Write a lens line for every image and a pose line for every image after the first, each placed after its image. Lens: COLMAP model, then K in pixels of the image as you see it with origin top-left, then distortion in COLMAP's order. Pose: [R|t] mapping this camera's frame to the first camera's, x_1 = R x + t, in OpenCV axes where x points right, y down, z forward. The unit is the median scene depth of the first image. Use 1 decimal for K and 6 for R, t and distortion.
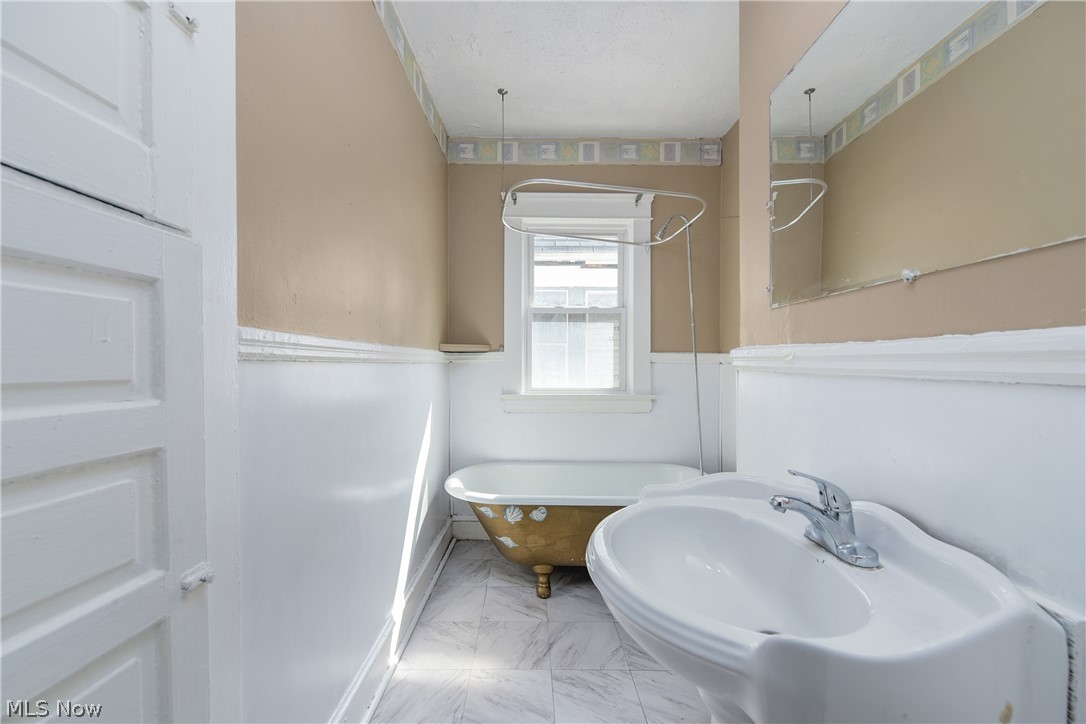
lens RADIAL K [[429.7, 0, 543.3], [0, 429.7, 361.2], [0, 0, 1]] dist [0.001693, -0.001291]
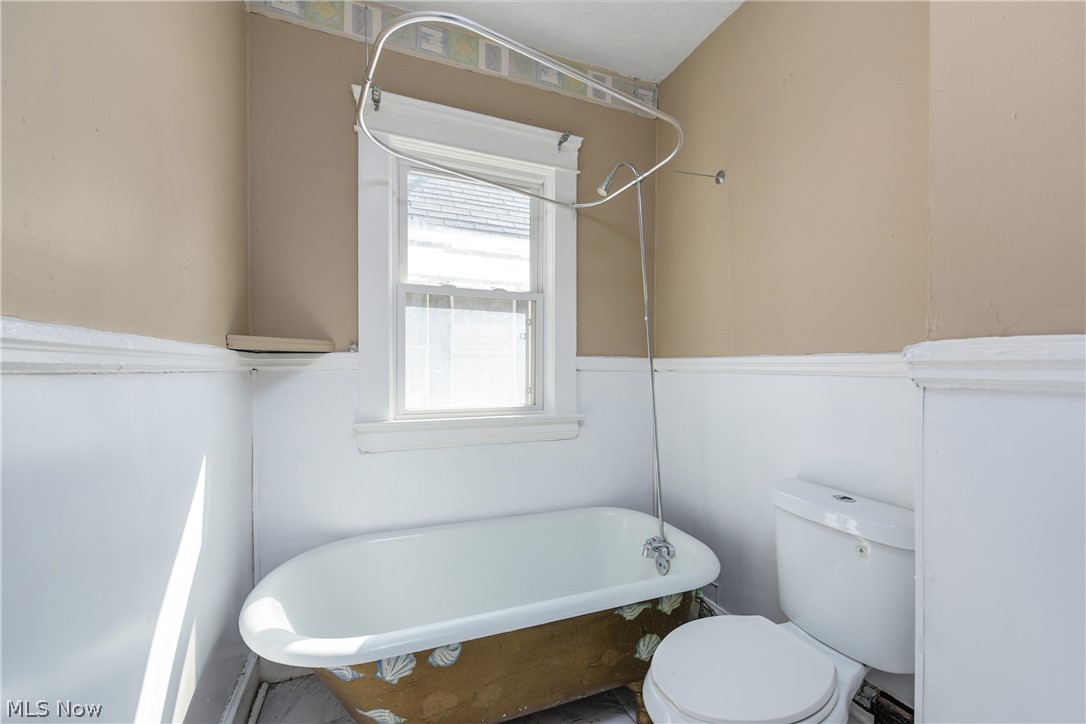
lens RADIAL K [[429.7, 0, 541.9], [0, 429.7, 372.0], [0, 0, 1]] dist [0.001693, -0.001291]
pose [[0.932252, -0.002973, 0.361798, -0.069176], [-0.000268, 0.999960, 0.008907, 0.000040], [-0.361810, -0.008400, 0.932214, 0.344335]]
